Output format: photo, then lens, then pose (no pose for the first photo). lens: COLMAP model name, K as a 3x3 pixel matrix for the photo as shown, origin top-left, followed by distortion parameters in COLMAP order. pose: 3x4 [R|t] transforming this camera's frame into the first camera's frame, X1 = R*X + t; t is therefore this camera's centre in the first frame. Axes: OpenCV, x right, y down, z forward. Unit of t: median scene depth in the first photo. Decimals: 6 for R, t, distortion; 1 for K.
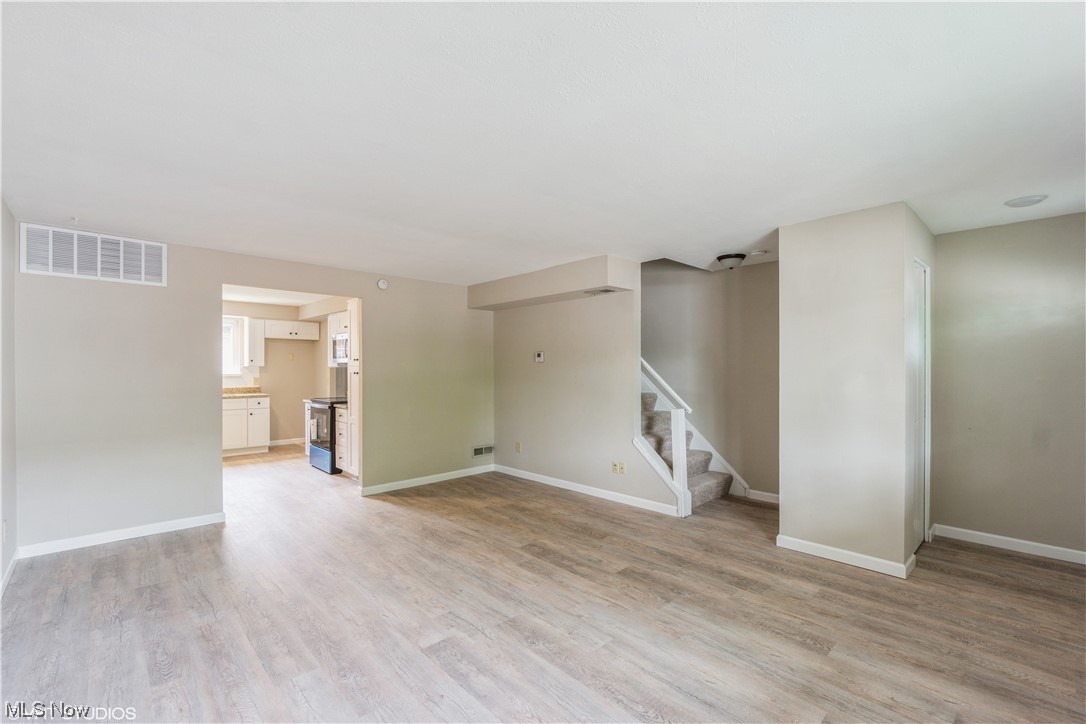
lens RADIAL K [[466.6, 0, 538.5], [0, 466.6, 374.5], [0, 0, 1]] dist [-0.003108, -0.000426]
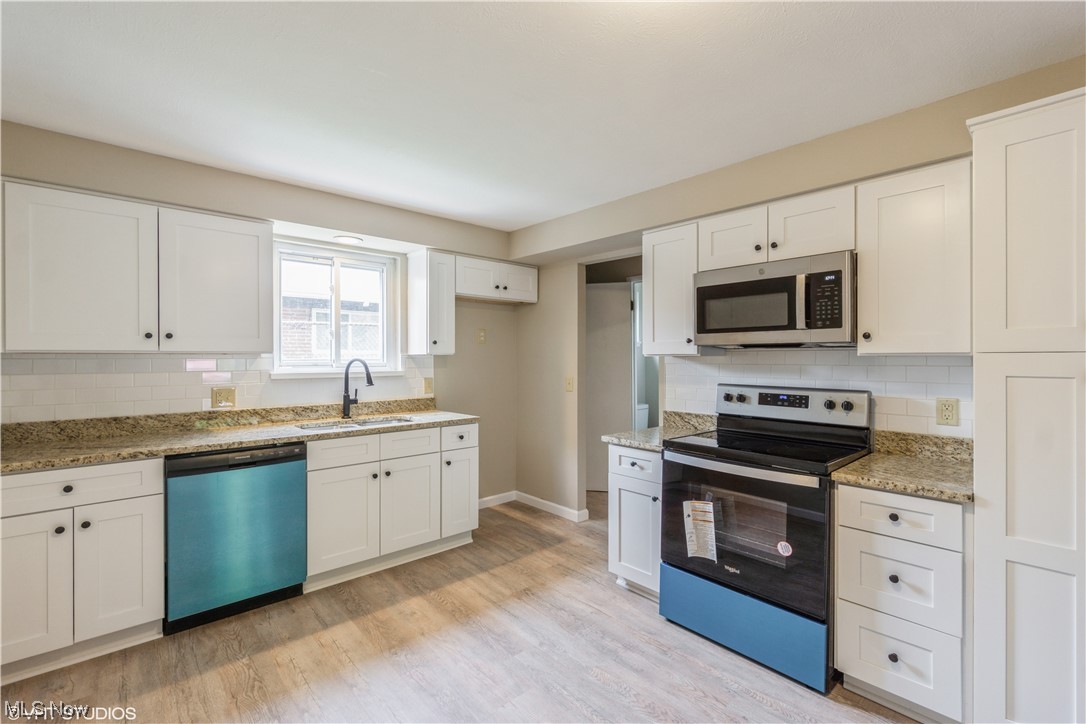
lens RADIAL K [[482.1, 0, 534.1], [0, 482.1, 359.2], [0, 0, 1]] dist [-0.000934, -0.000280]
pose [[0.999621, 0.001221, -0.027500, -1.006909], [-0.001555, 0.999926, -0.012102, -0.014938], [0.027483, 0.012140, 0.999549, 1.052219]]
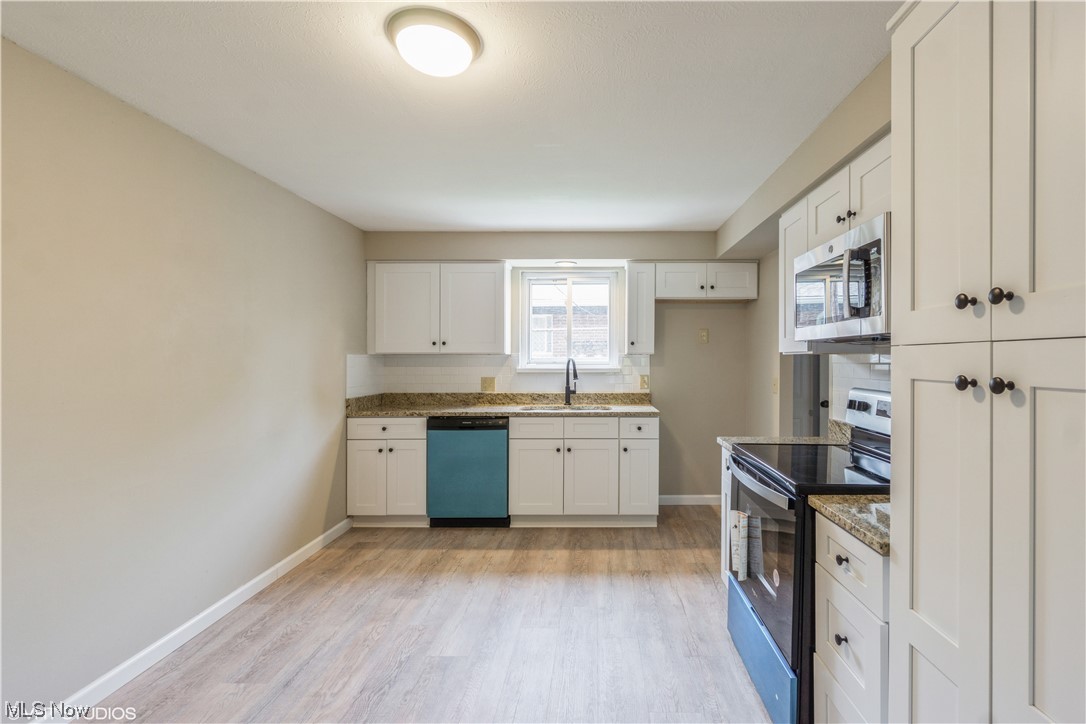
lens RADIAL K [[497.3, 0, 594.4], [0, 497.3, 359.1], [0, 0, 1]] dist [0.000733, 0.000001]
pose [[0.727192, 0.001378, -0.686432, -0.530529], [-0.010596, 0.999901, -0.009218, -0.012939], [0.686352, 0.013977, 0.727135, 1.133787]]
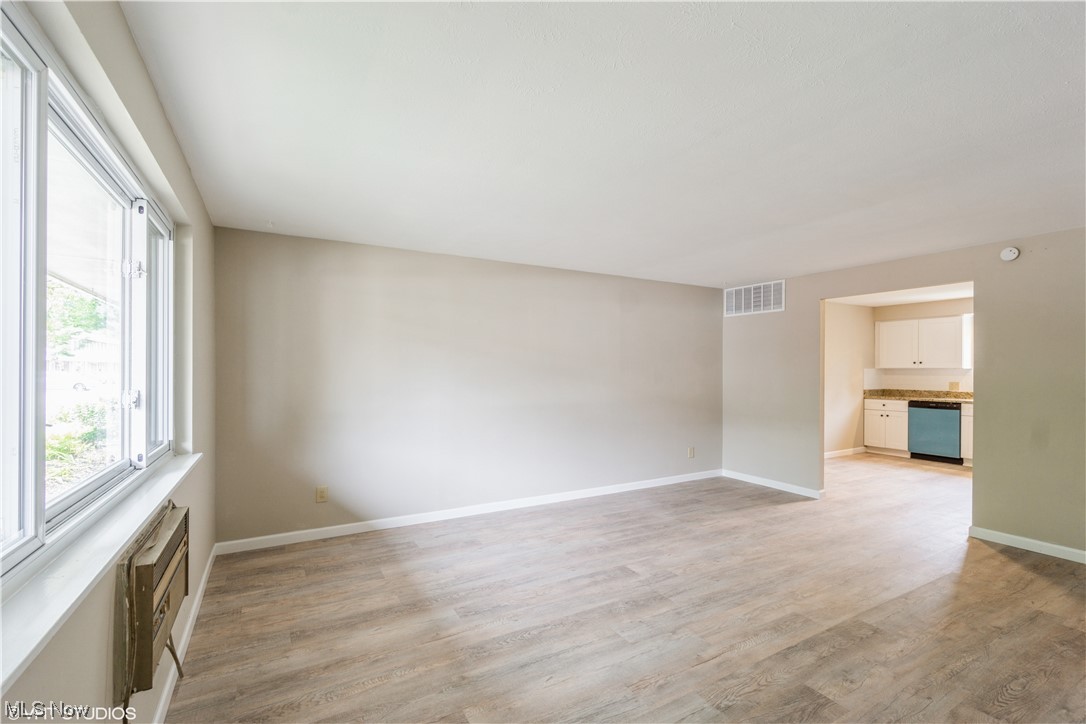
lens RADIAL K [[475.4, 0, 543.2], [0, 475.4, 368.2], [0, 0, 1]] dist [0.000476, 0.000139]
pose [[-0.230164, -0.002302, -0.973149, 0.734259], [-0.015942, 0.999872, 0.001406, -0.010056], [0.973021, 0.015838, -0.230171, 0.644435]]
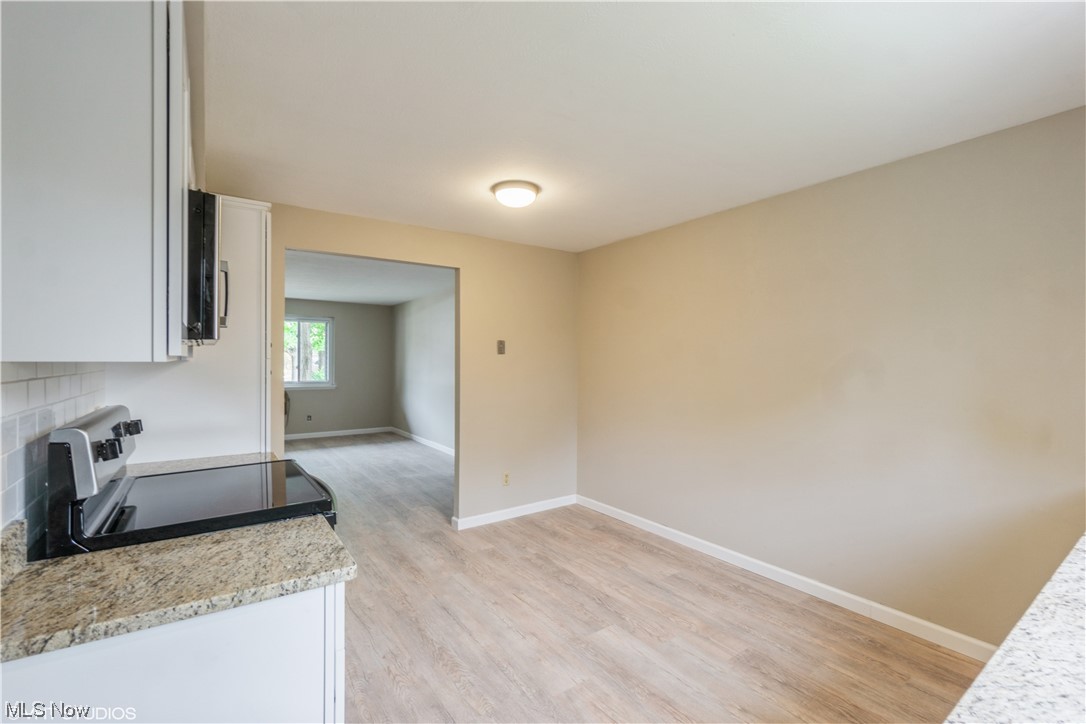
lens RADIAL K [[482.1, 0, 534.1], [0, 482.1, 359.2], [0, 0, 1]] dist [-0.000934, -0.000280]
pose [[-0.988297, -0.004191, 0.152484, -1.079466], [-0.002165, 0.999907, 0.013448, -0.035803], [-0.152527, 0.012961, -0.988214, 2.109986]]
